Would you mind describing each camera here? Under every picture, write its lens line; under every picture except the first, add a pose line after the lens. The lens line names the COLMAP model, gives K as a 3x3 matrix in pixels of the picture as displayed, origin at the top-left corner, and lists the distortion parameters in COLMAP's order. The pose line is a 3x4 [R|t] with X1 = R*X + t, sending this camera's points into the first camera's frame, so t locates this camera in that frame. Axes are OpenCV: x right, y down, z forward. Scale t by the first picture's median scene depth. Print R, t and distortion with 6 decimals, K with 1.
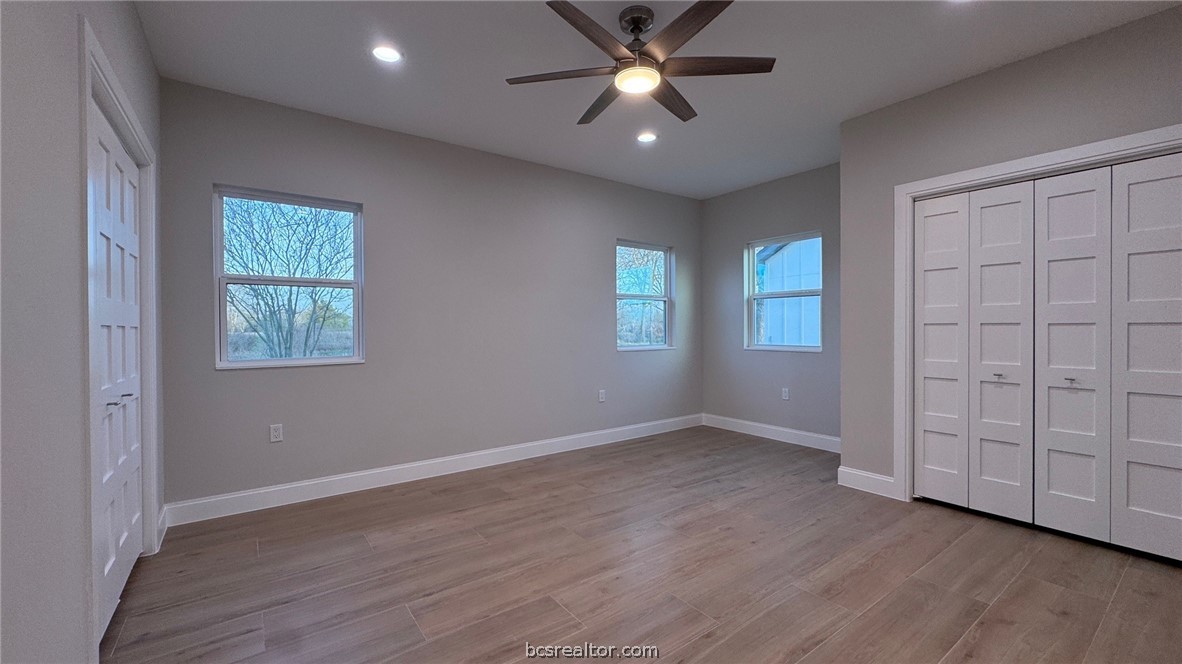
lens RADIAL K [[474.5, 0, 585.0], [0, 474.5, 333.7], [0, 0, 1]] dist [-0.000379, 0.000691]
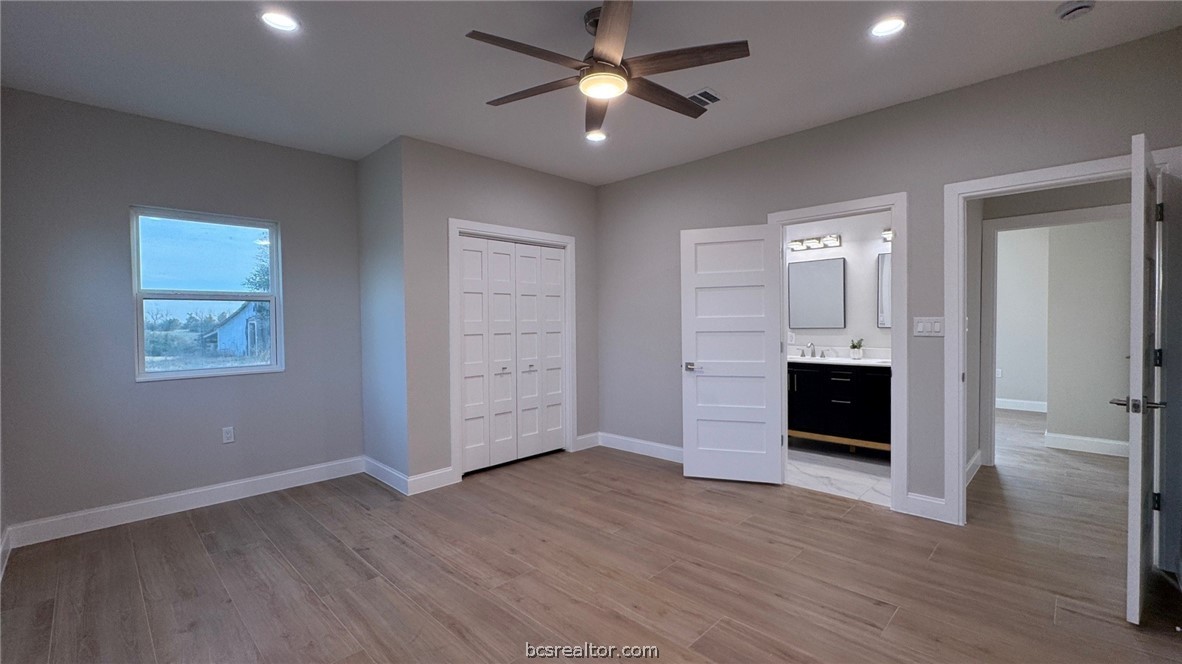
lens RADIAL K [[500.8, 0, 598.3], [0, 500.8, 331.5], [0, 0, 1]] dist [0.000324, 0.000013]
pose [[-0.169131, -0.018022, 0.985429, -0.595706], [0.027690, 0.999351, 0.023029, -0.045193], [-0.985205, 0.031181, -0.168522, 0.803947]]
